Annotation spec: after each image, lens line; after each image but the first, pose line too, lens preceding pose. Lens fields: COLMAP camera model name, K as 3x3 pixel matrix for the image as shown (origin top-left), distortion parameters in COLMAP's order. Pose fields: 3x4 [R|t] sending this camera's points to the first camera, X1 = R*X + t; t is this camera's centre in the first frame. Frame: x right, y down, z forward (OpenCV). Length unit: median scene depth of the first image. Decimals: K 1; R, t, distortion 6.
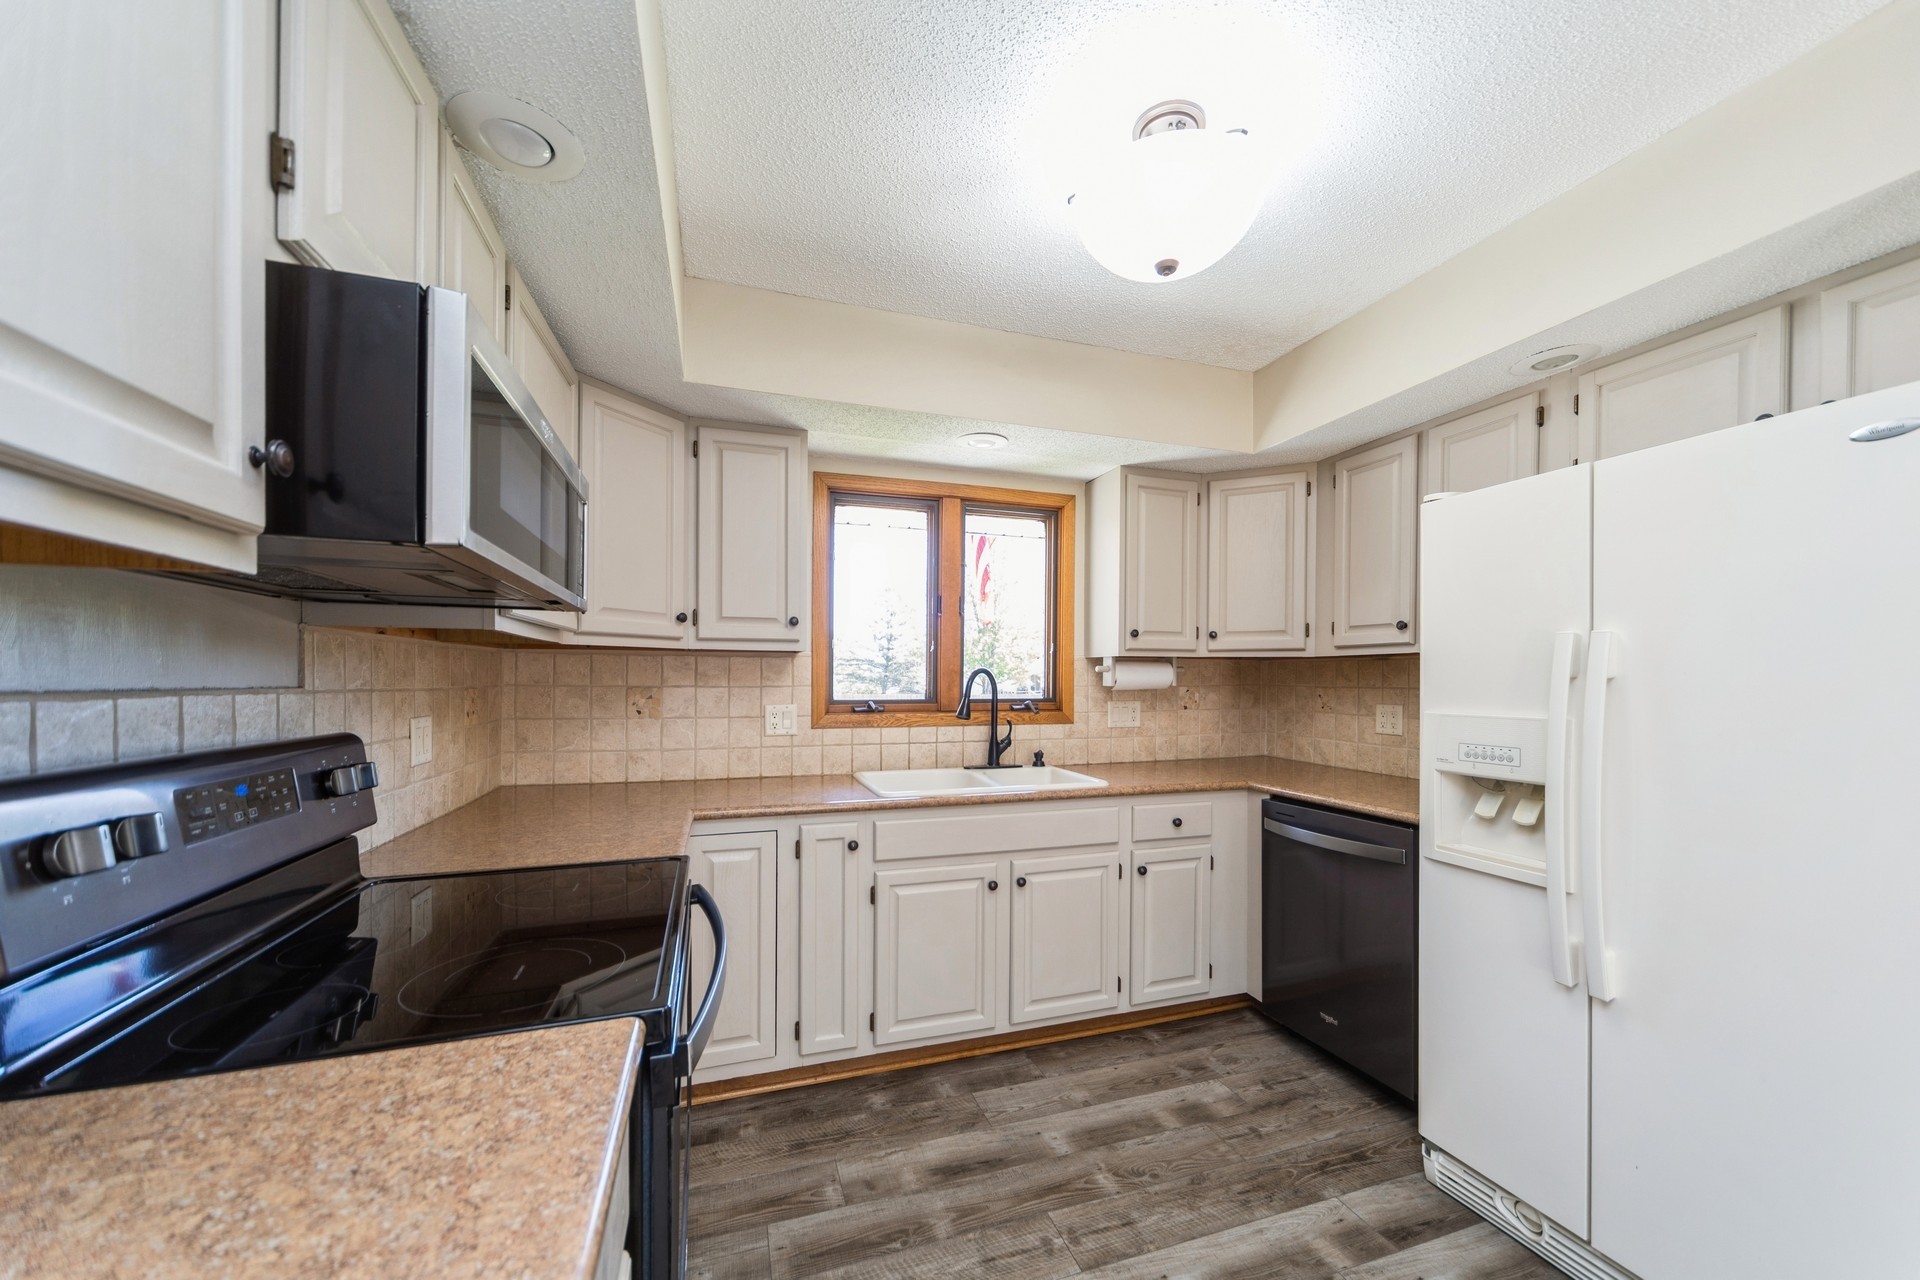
lens RADIAL K [[721.9, 0, 969.9], [0, 721.9, 684.5], [0, 0, 1]] dist [-0.002782, 0.001588]
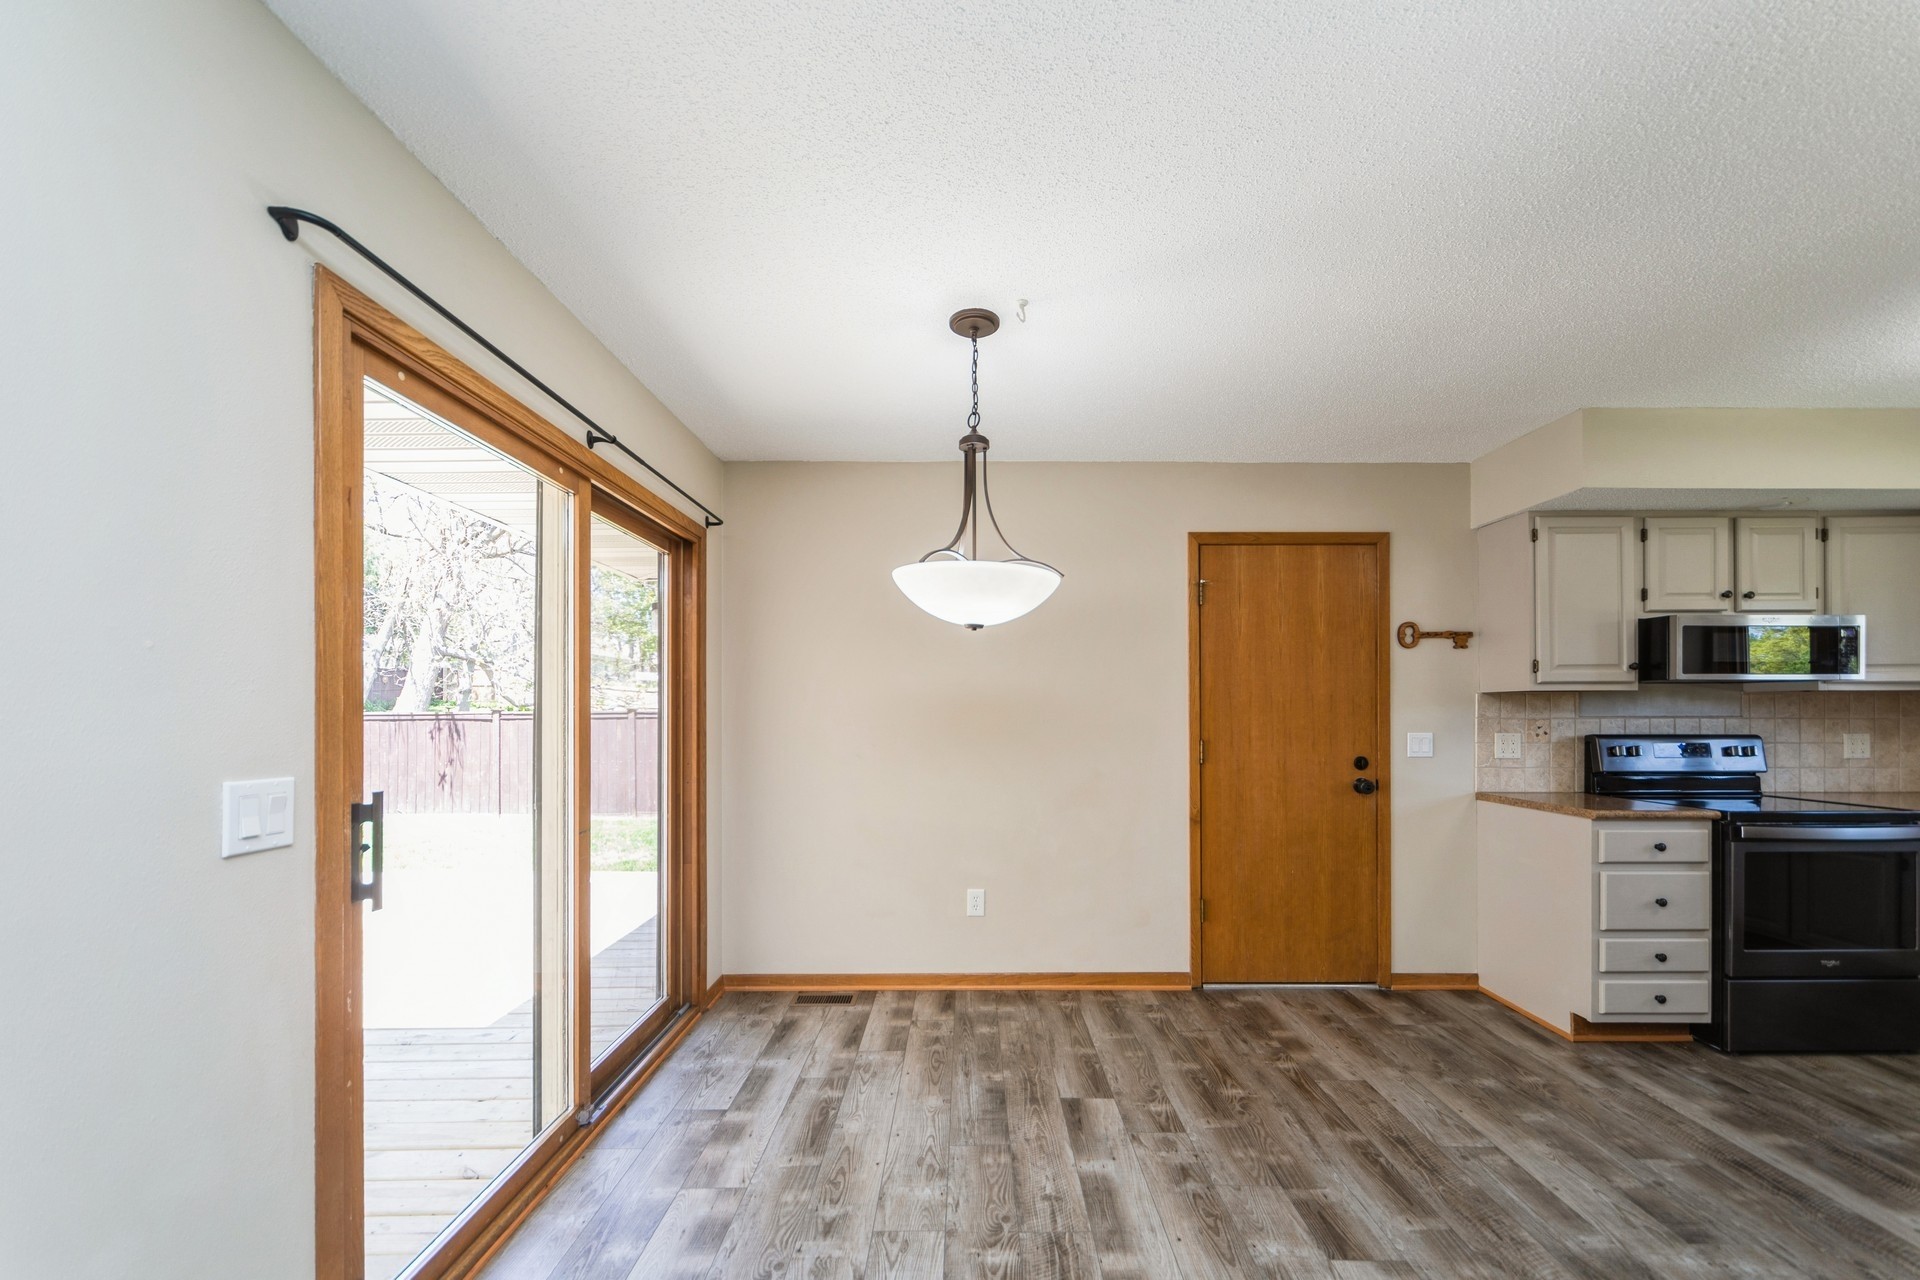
lens RADIAL K [[712.1, 0, 963.6], [0, 712.1, 710.2], [0, 0, 1]] dist [-0.000906, 0.000084]
pose [[-0.336779, -0.004172, -0.941575, 1.311900], [-0.004348, 0.999986, -0.002876, 0.000472], [0.941574, 0.003126, -0.336792, -0.416768]]
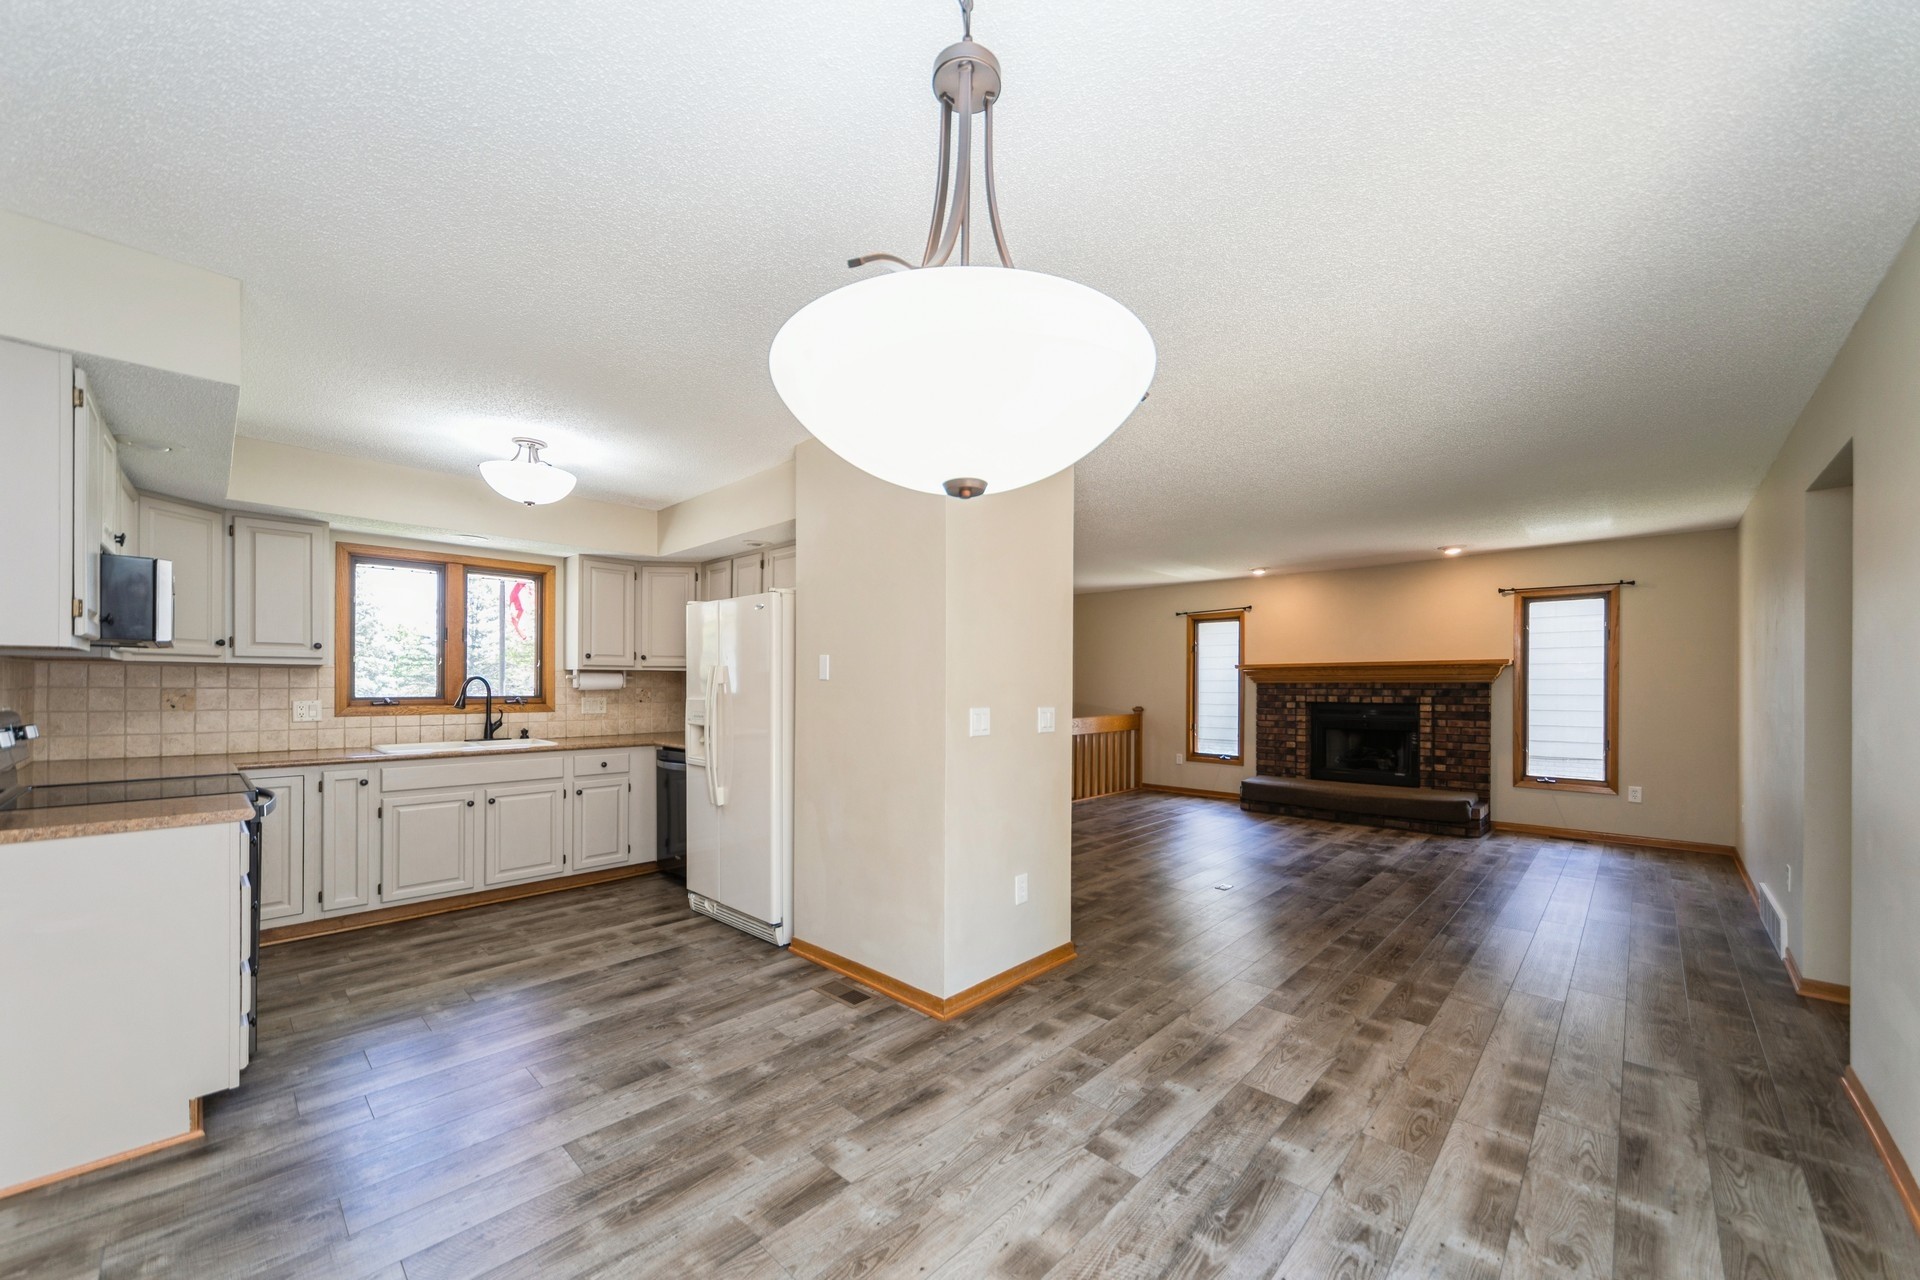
lens RADIAL K [[721.9, 0, 979.5], [0, 721.9, 690.5], [0, 0, 1]] dist [-0.002782, 0.001588]
pose [[0.881003, -0.002464, 0.473104, 0.282110], [0.001012, 0.999994, 0.003324, 0.004982], [-0.473109, -0.002450, 0.881000, -1.060786]]
